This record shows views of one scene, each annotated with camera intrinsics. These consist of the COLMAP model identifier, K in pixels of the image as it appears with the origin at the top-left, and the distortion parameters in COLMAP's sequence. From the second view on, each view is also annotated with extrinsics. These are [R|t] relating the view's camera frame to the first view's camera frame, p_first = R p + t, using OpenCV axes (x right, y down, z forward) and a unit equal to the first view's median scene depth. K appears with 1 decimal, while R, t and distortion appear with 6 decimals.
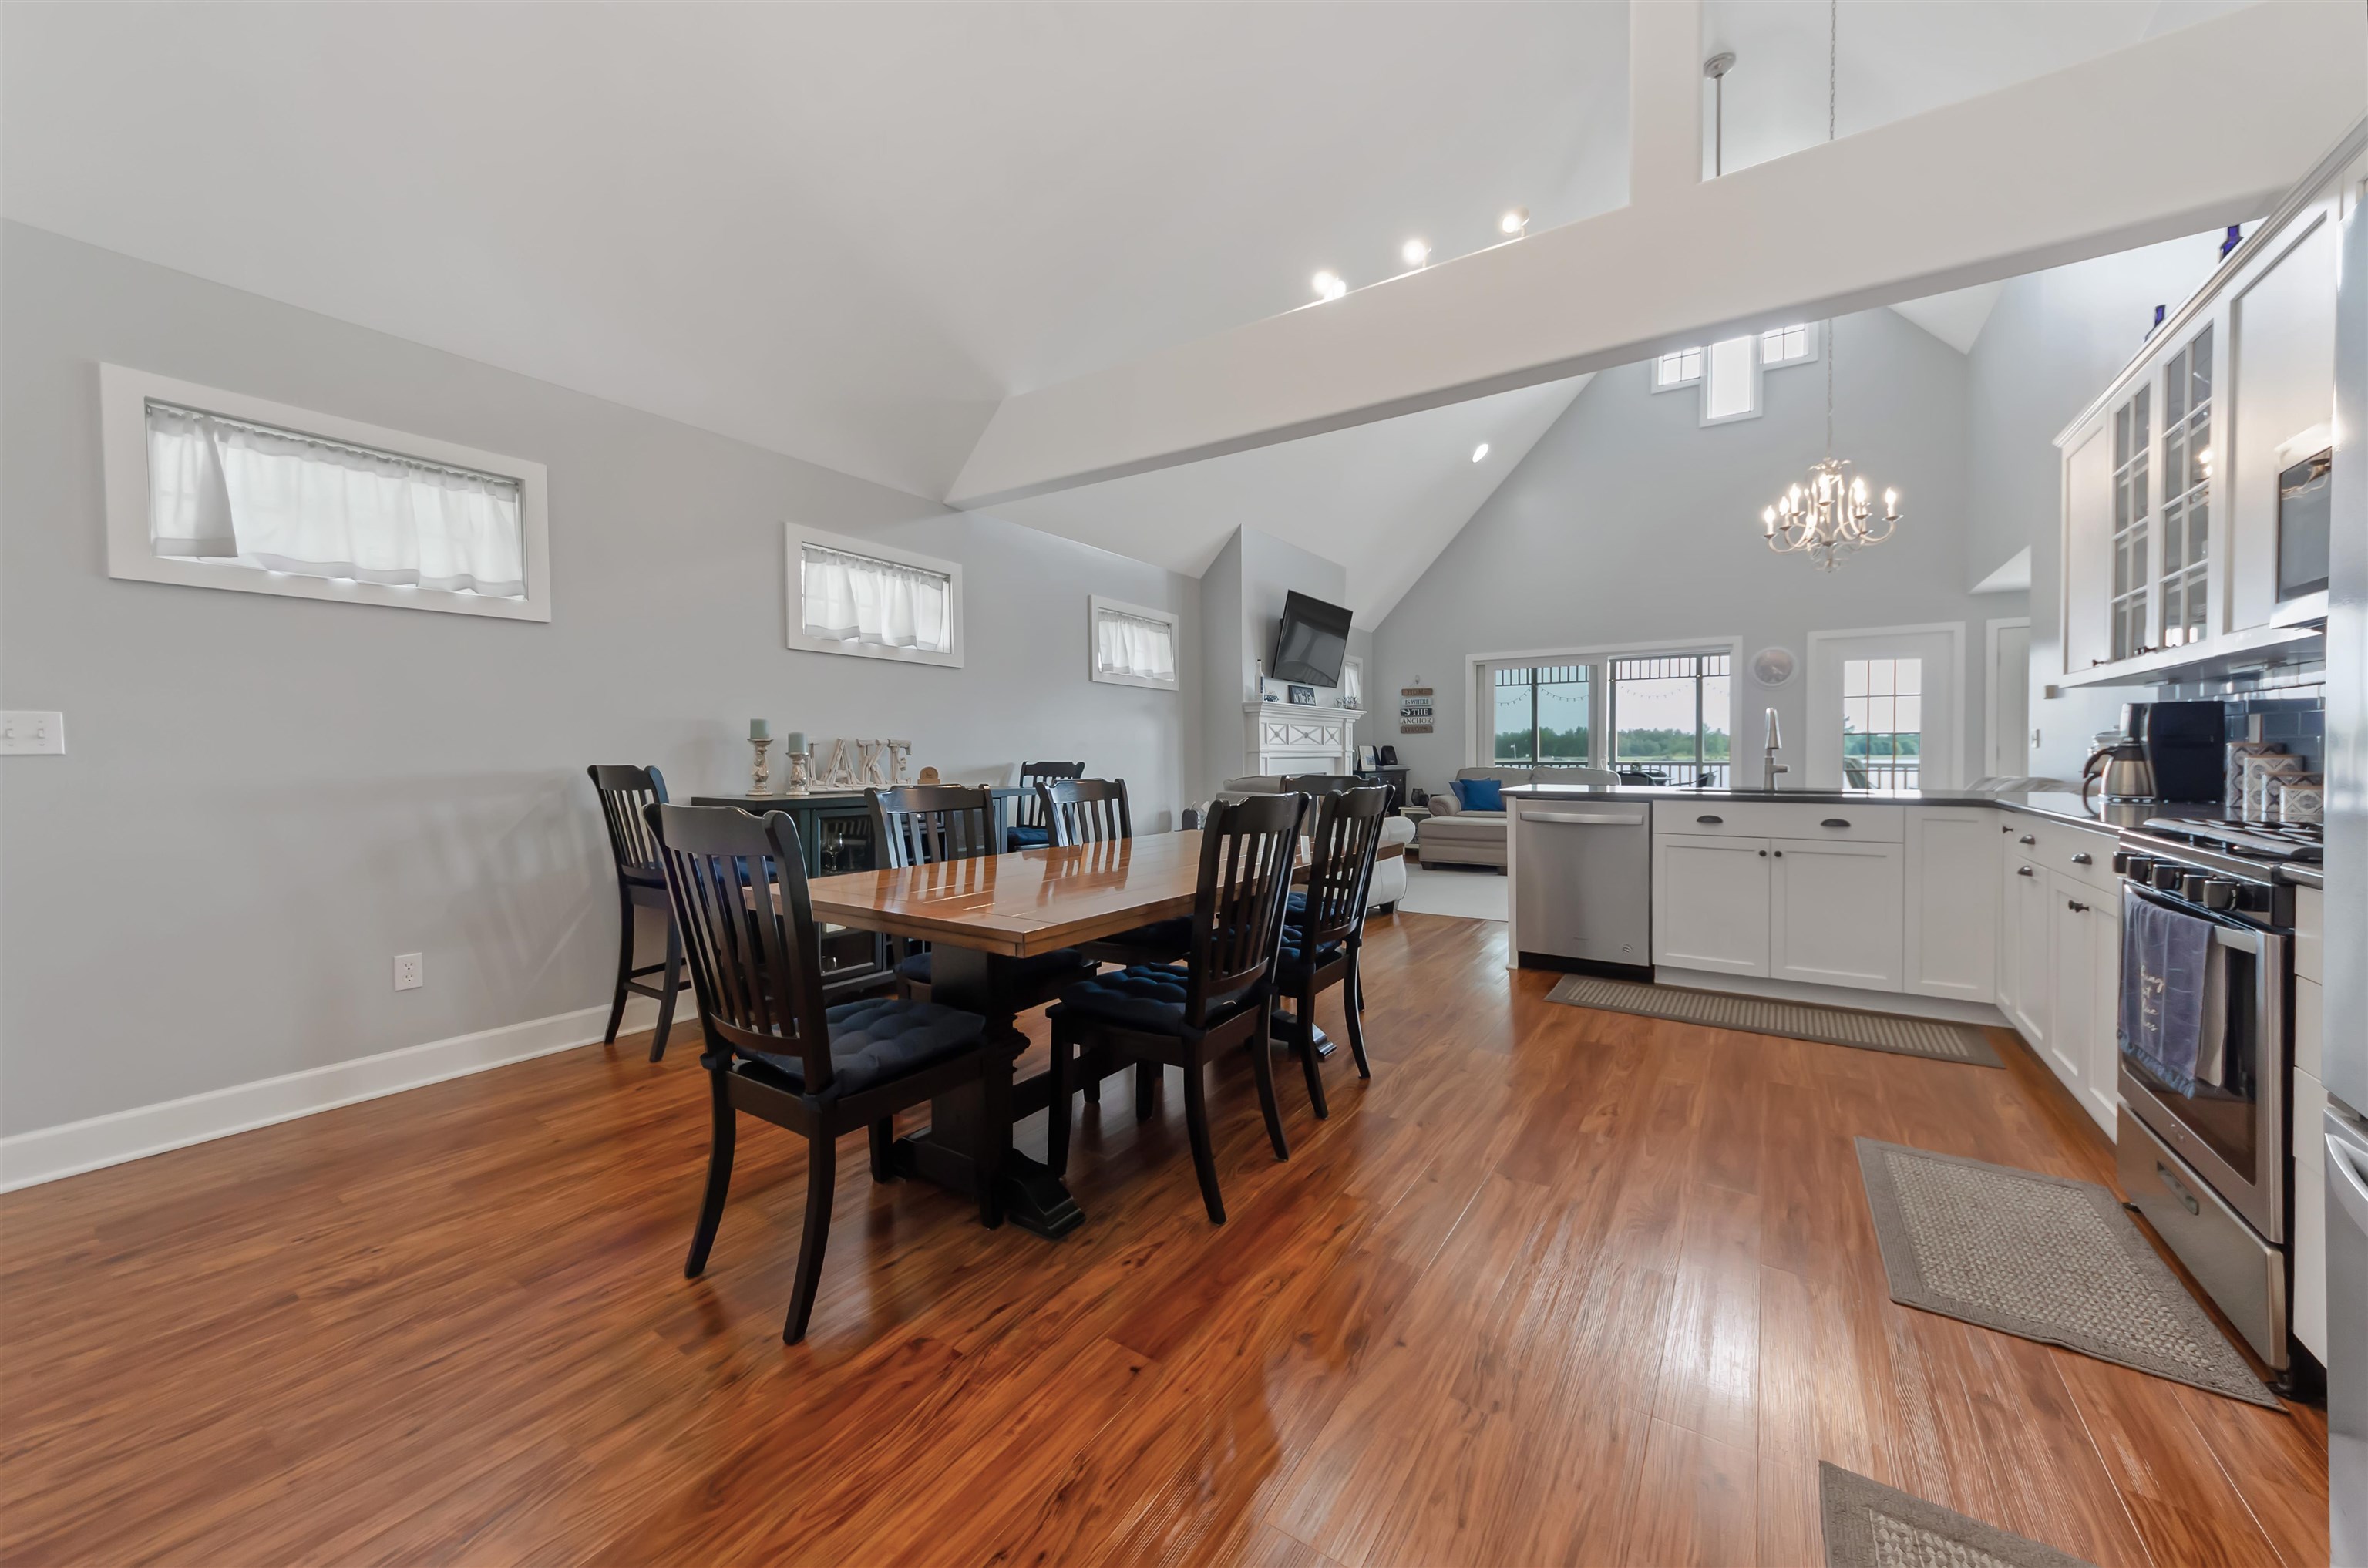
lens RADIAL K [[870.6, 0, 1184.0], [0, 870.6, 784.0], [0, 0, 1]] dist [-0.002152, -0.000250]
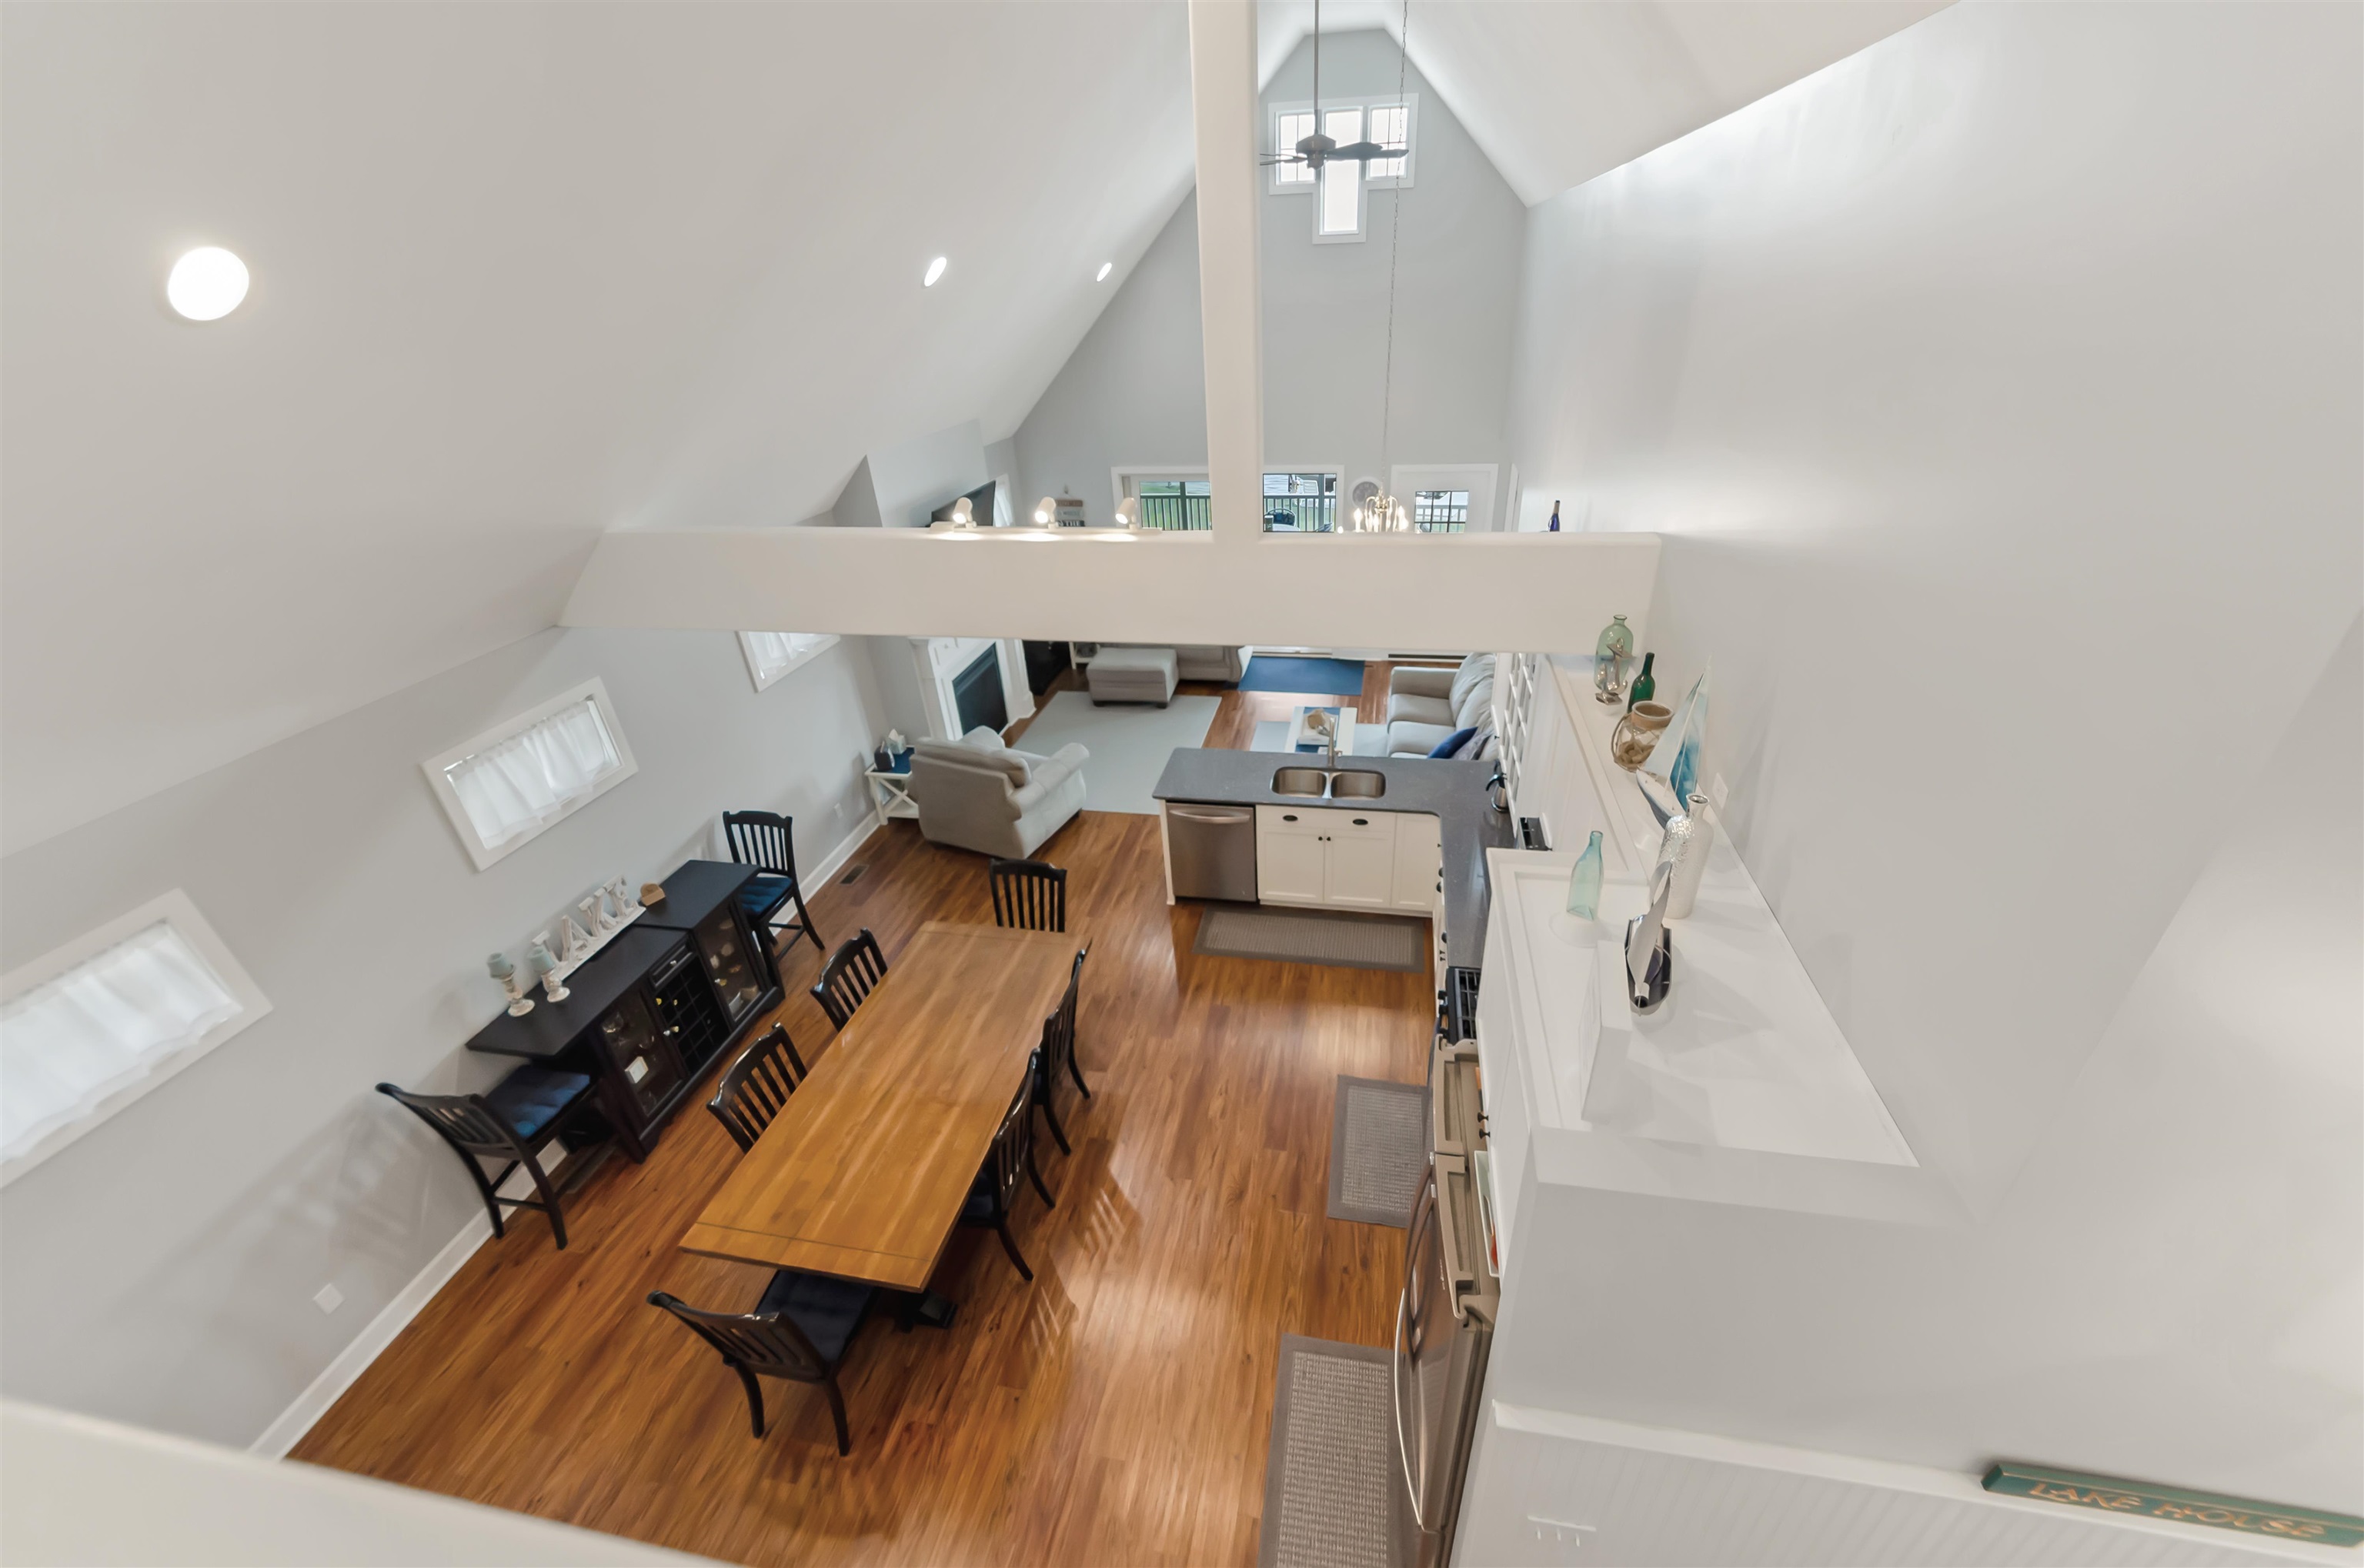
lens RADIAL K [[911.7, 0, 1234.1], [0, 911.7, 820.2], [0, 0, 1]] dist [-0.022890, -0.000162]
pose [[0.911449, -0.236076, 0.336940, 0.009088], [0.040881, 0.866899, 0.496805, -0.686634], [-0.409376, -0.439038, 0.799785, -0.167654]]
